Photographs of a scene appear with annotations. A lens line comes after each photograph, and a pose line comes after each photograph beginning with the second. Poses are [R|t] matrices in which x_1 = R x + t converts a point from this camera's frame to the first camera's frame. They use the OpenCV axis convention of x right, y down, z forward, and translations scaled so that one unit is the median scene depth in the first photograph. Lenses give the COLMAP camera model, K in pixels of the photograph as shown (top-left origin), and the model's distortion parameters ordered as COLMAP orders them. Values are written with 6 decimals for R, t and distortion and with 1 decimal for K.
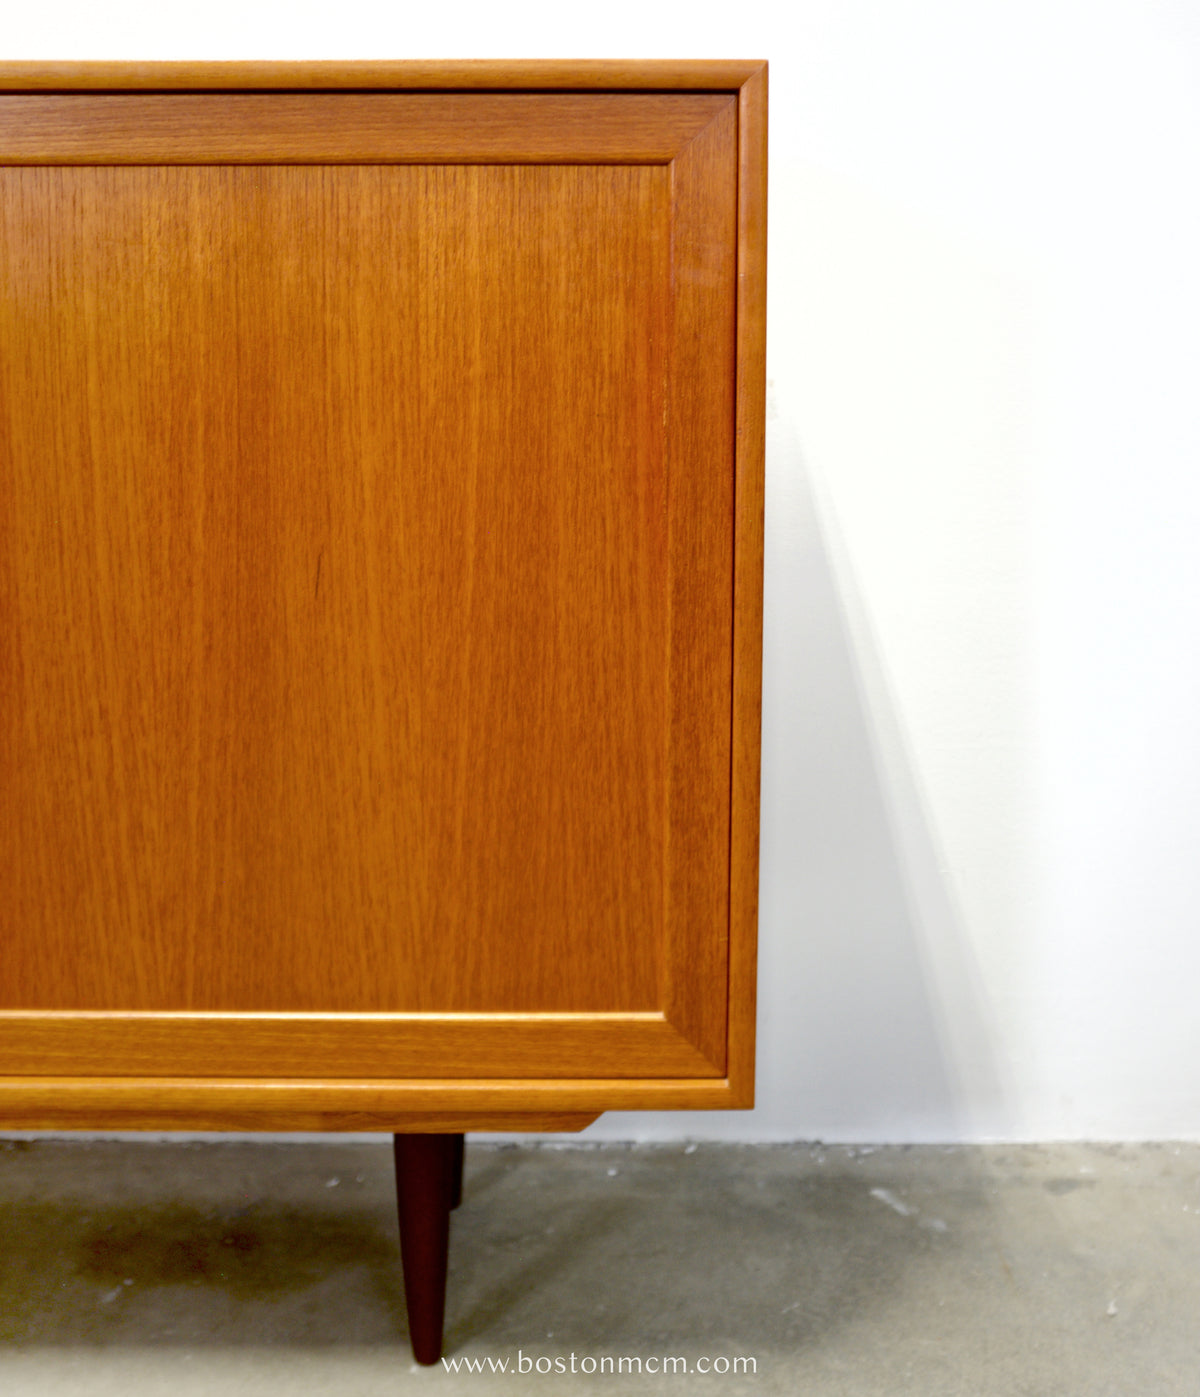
lens RADIAL K [[1846.0, 0, 622.8], [0, 1846.0, 576.3], [0, 0, 1]] dist [-0.111920, 0.142403]
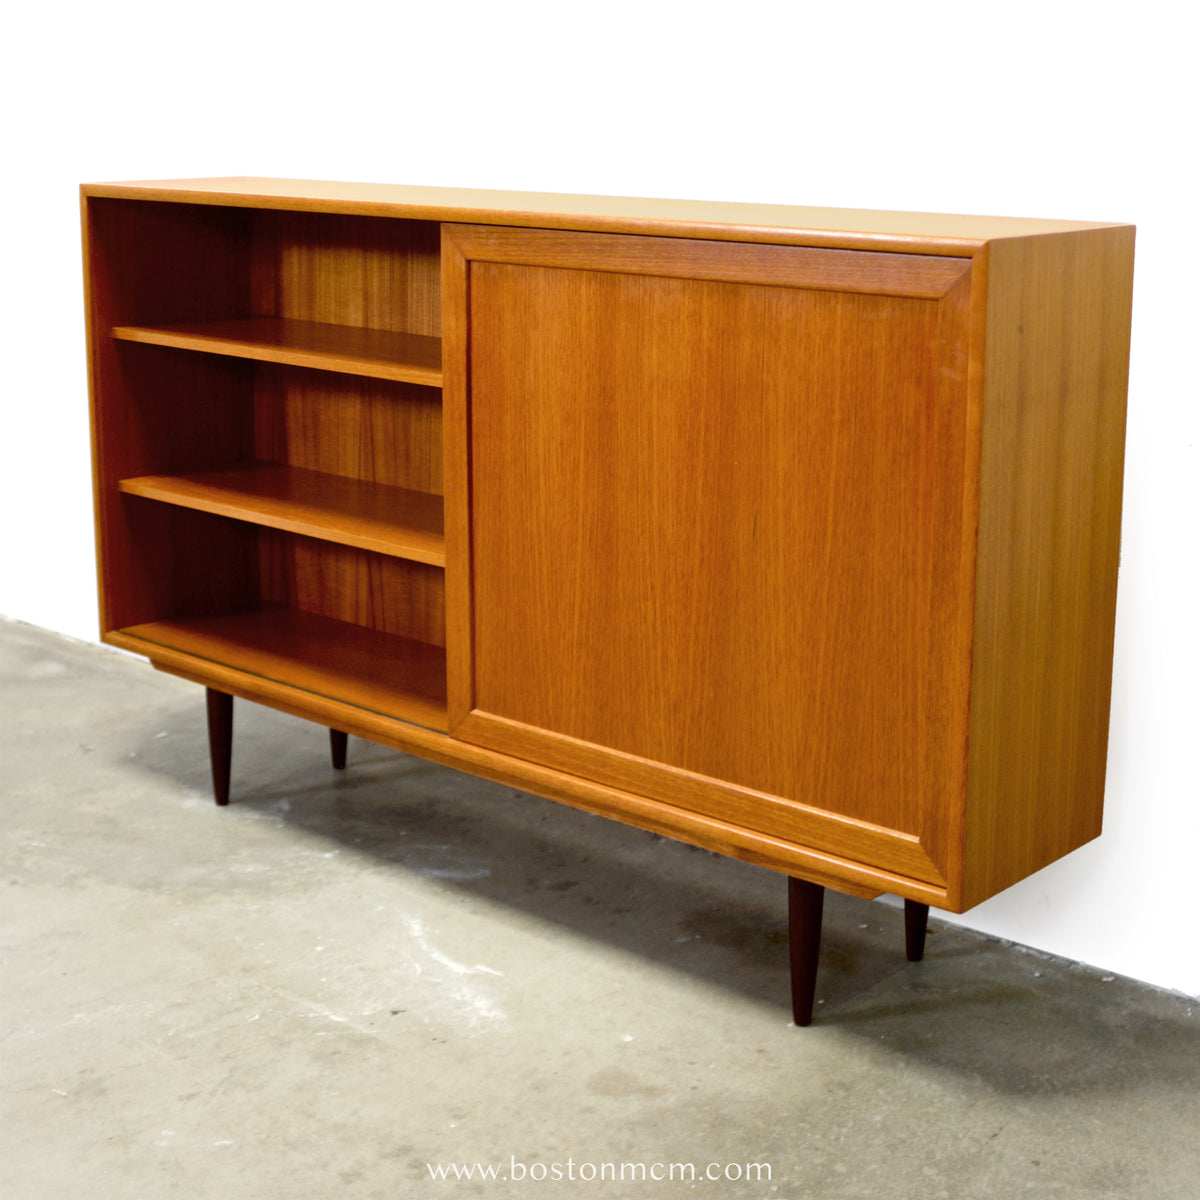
lens RADIAL K [[2018.8, 0, 591.7], [0, 2018.8, 528.0], [0, 0, 1]] dist [-0.098315, 0.013470]
pose [[0.731664, 0.145000, -0.666065, 0.933895], [-0.098123, 0.989341, 0.107589, -0.180173], [0.674566, -0.013363, 0.738093, -0.443570]]
